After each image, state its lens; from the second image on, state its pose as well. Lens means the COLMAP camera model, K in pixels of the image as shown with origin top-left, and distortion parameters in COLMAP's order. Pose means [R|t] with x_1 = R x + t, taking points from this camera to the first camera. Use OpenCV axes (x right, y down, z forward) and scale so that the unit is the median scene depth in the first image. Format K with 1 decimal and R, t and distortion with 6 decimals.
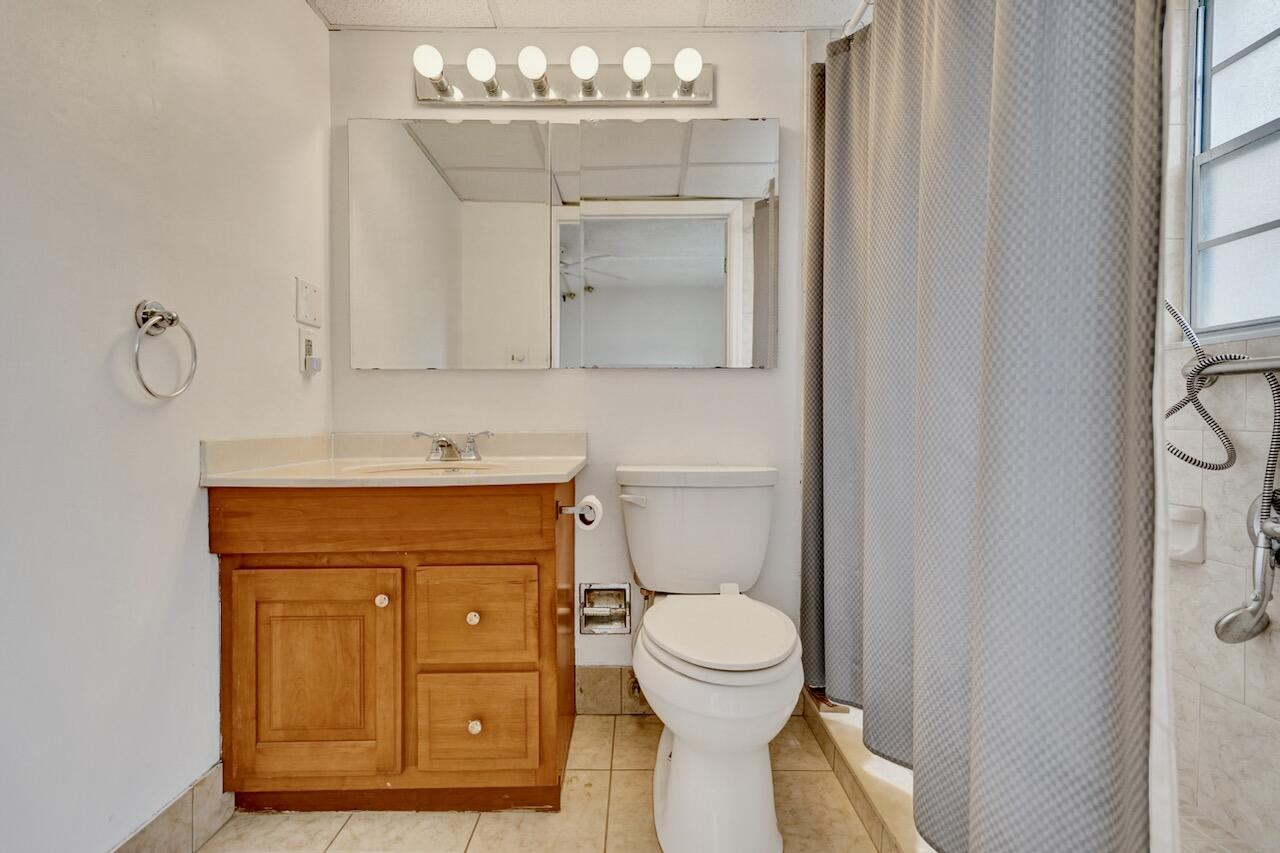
lens RADIAL K [[574.8, 0, 640.0], [0, 574.8, 426.5], [0, 0, 1]] dist [0.006492, -0.000023]
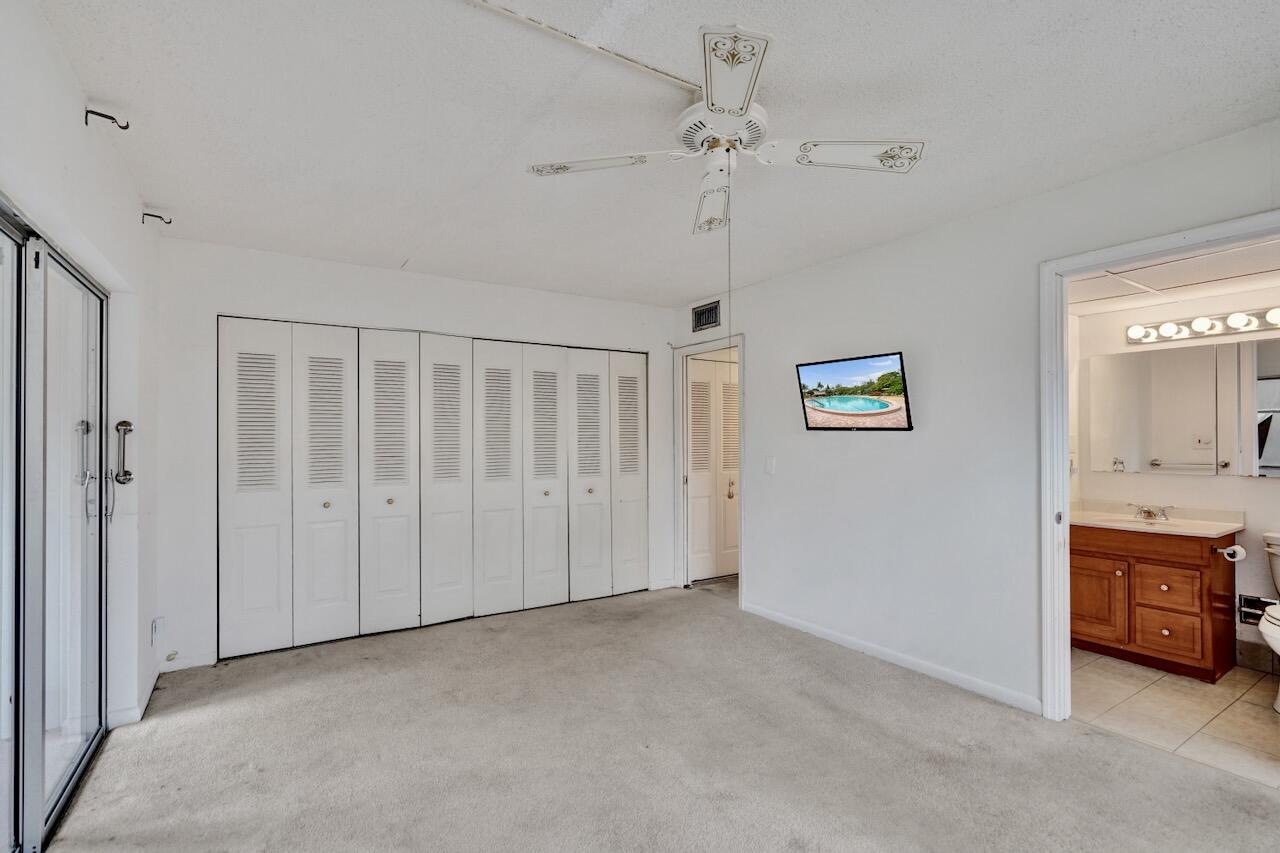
lens RADIAL K [[582.1, 0, 635.0], [0, 582.1, 434.0], [0, 0, 1]] dist [-0.006088, 0.000536]
pose [[0.526913, -0.008692, -0.849875, 0.601286], [-0.008185, 0.999849, -0.015301, -0.255698], [0.849880, 0.015018, 0.526762, -2.144326]]
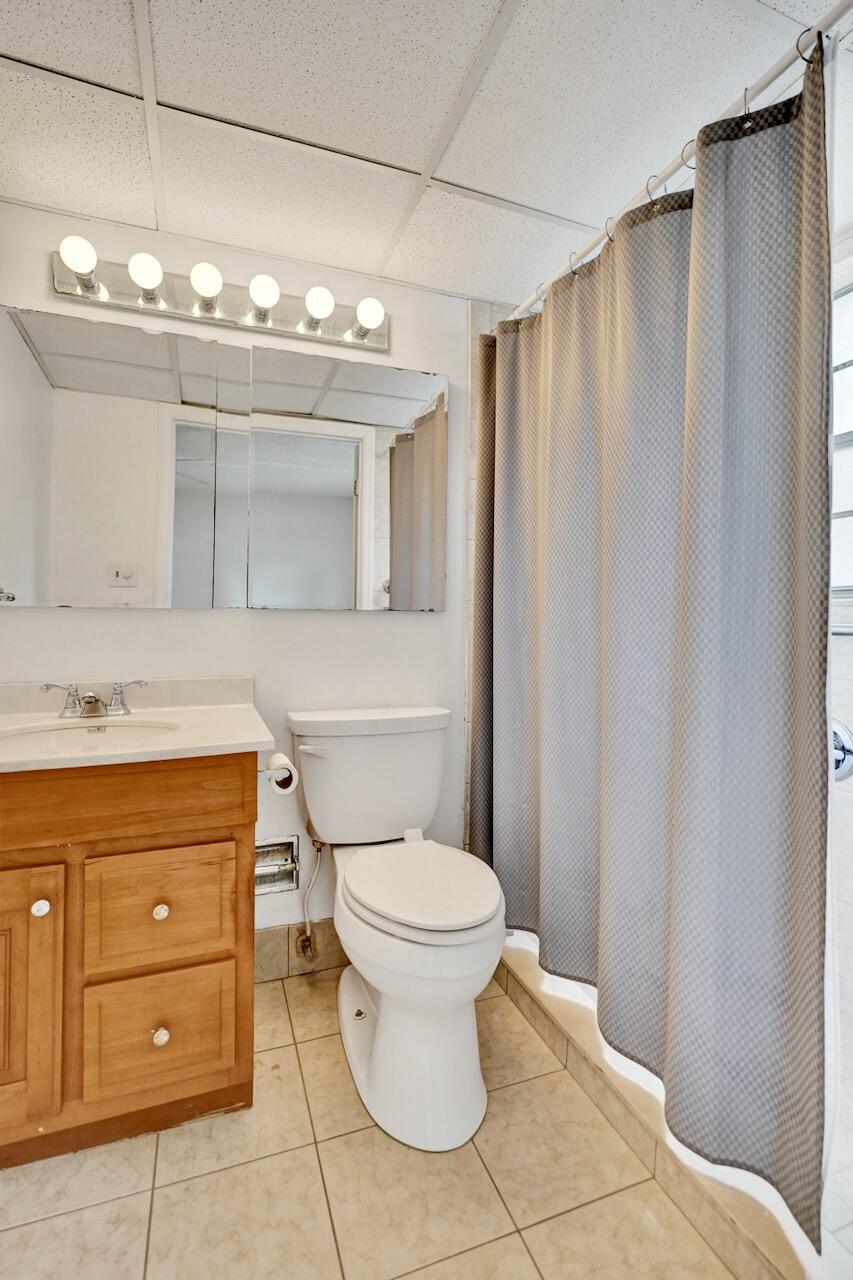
lens RADIAL K [[588.4, 0, 426.9], [0, 588.4, 612.6], [0, 0, 1]] dist [-0.008477, 0.000286]
pose [[0.938218, 0.011342, 0.345859, -0.215068], [-0.002321, 0.999646, -0.026486, -0.093902], [-0.346037, 0.024047, 0.937913, 0.015546]]
